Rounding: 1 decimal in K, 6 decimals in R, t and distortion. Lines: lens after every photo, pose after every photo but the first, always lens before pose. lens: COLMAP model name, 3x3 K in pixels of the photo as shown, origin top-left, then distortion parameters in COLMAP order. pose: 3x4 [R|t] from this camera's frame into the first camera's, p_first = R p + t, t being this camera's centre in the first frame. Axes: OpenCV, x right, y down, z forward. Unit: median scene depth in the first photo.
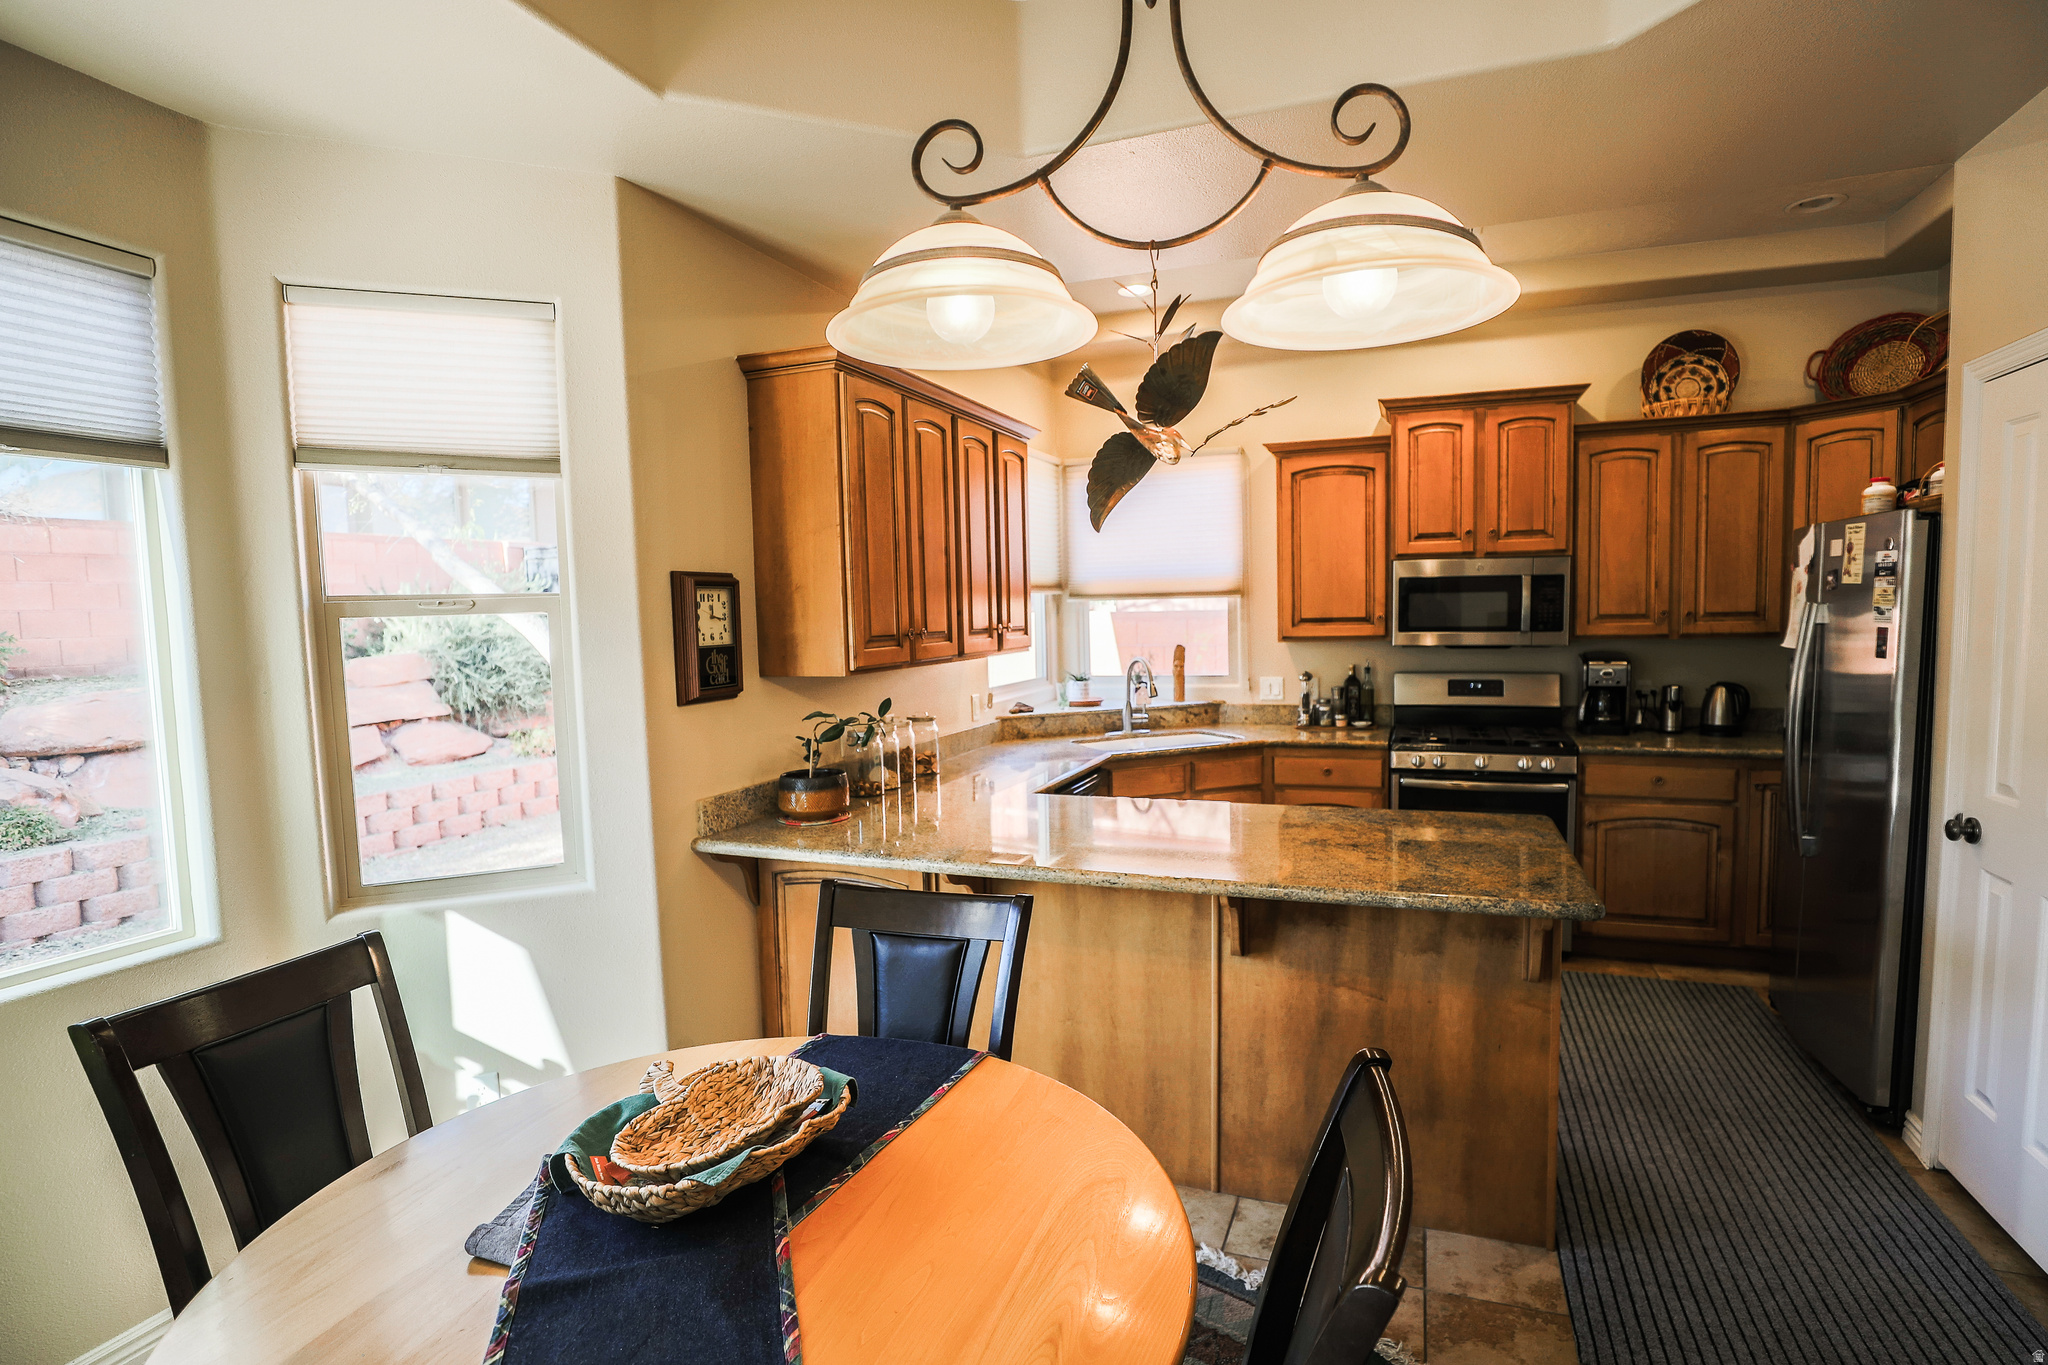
lens RADIAL K [[994.6, 0, 1024.0], [0, 994.6, 682.5], [0, 0, 1]] dist [-0.022355, -0.000132]
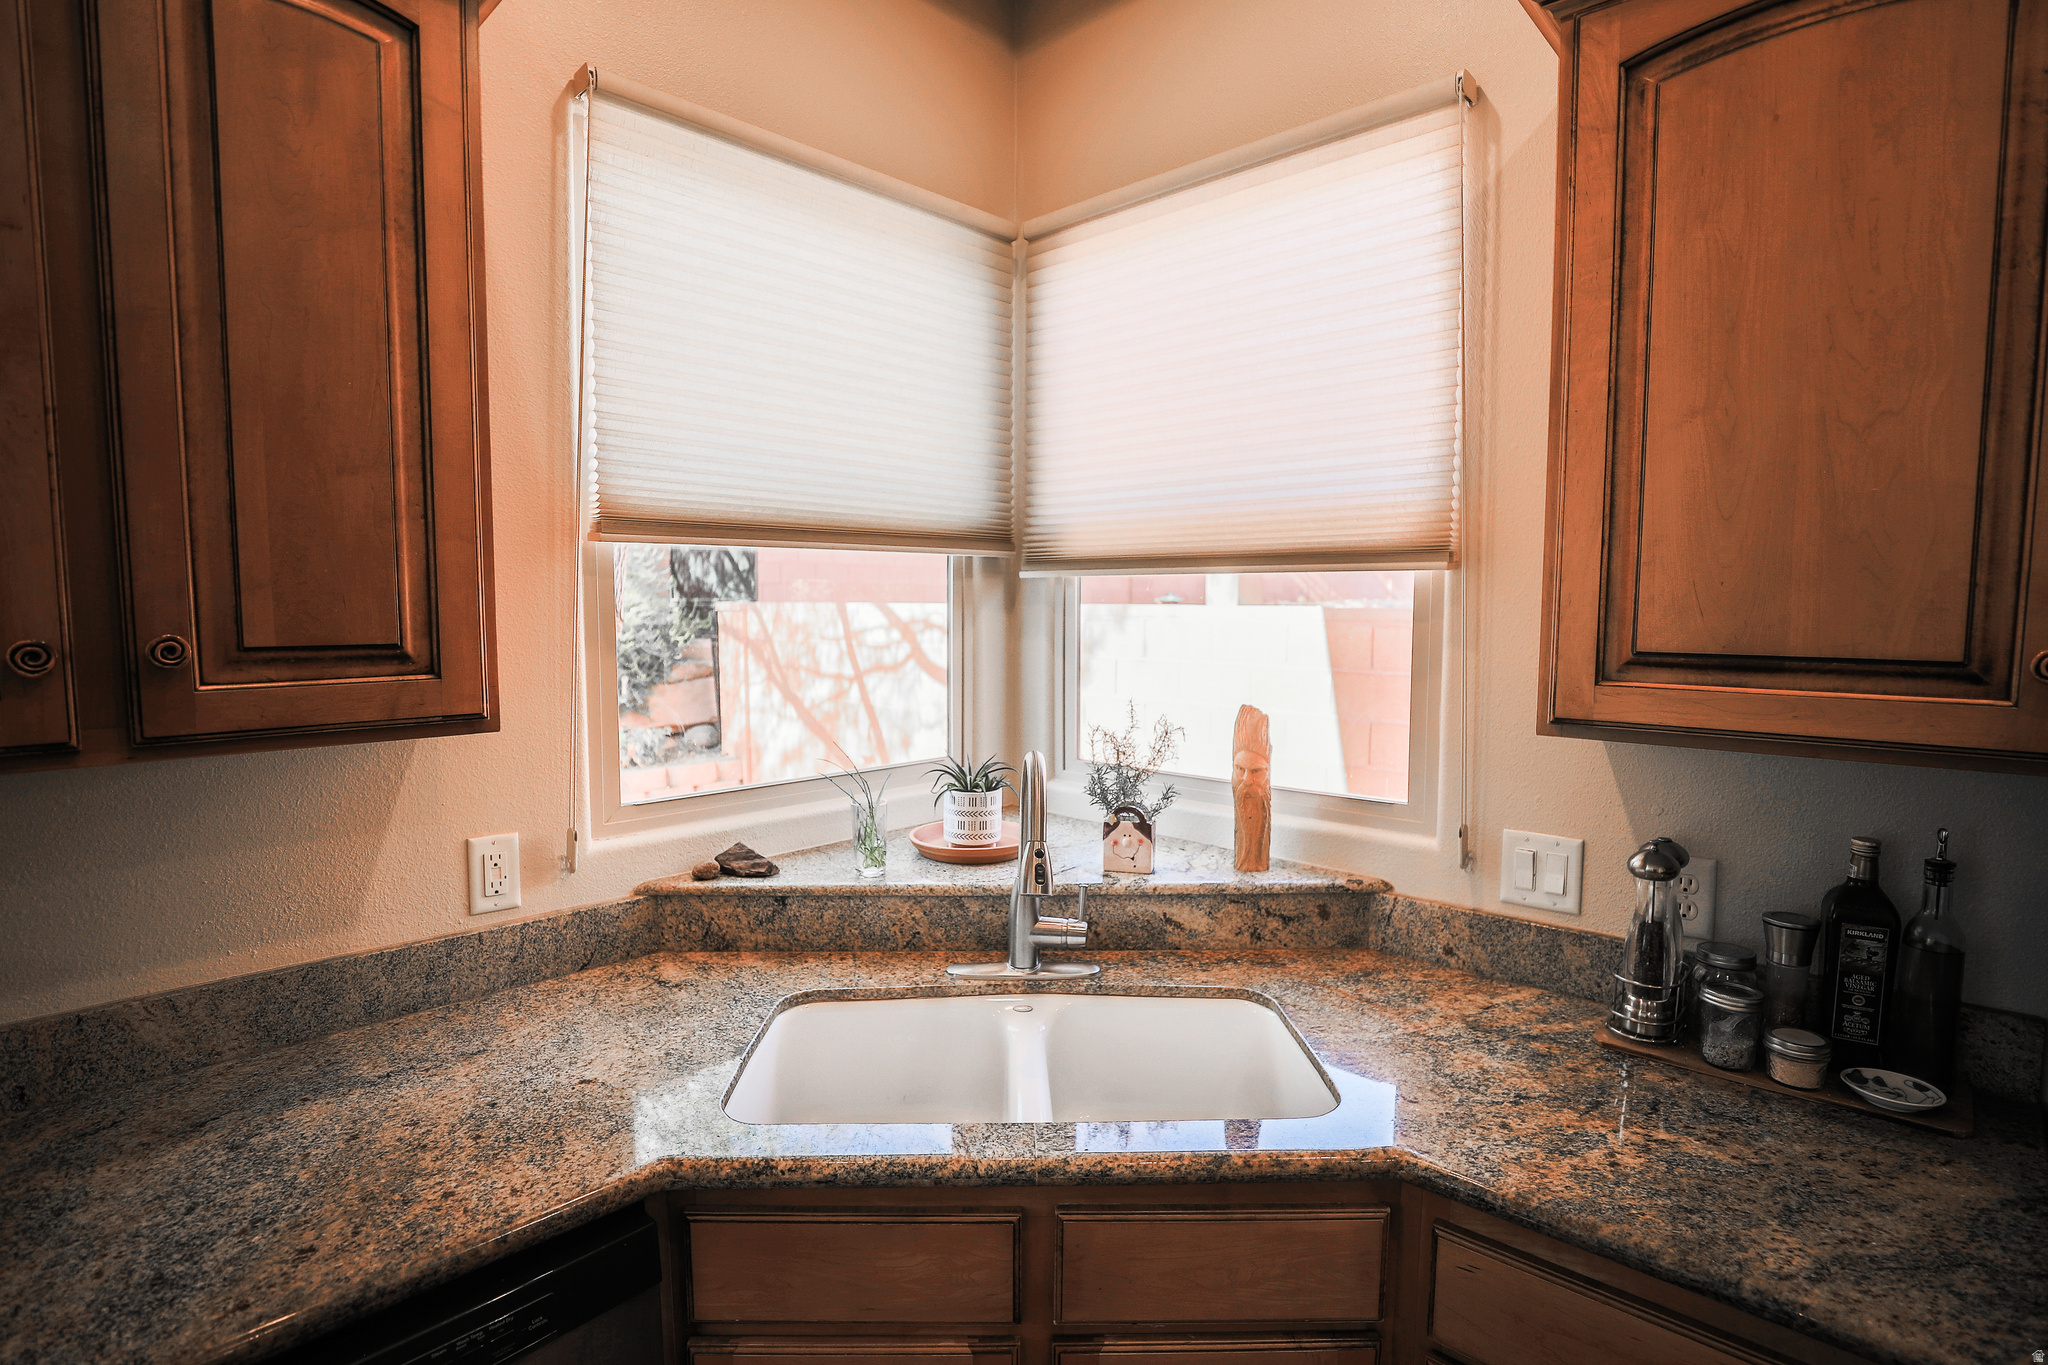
lens RADIAL K [[994.6, 0, 1024.0], [0, 994.6, 682.5], [0, 0, 1]] dist [-0.022355, -0.000132]
pose [[0.931350, 0.058602, -0.359379, 0.217467], [-0.055368, 0.998280, 0.019294, -0.051259], [0.359892, 0.001929, 0.932992, 0.688406]]
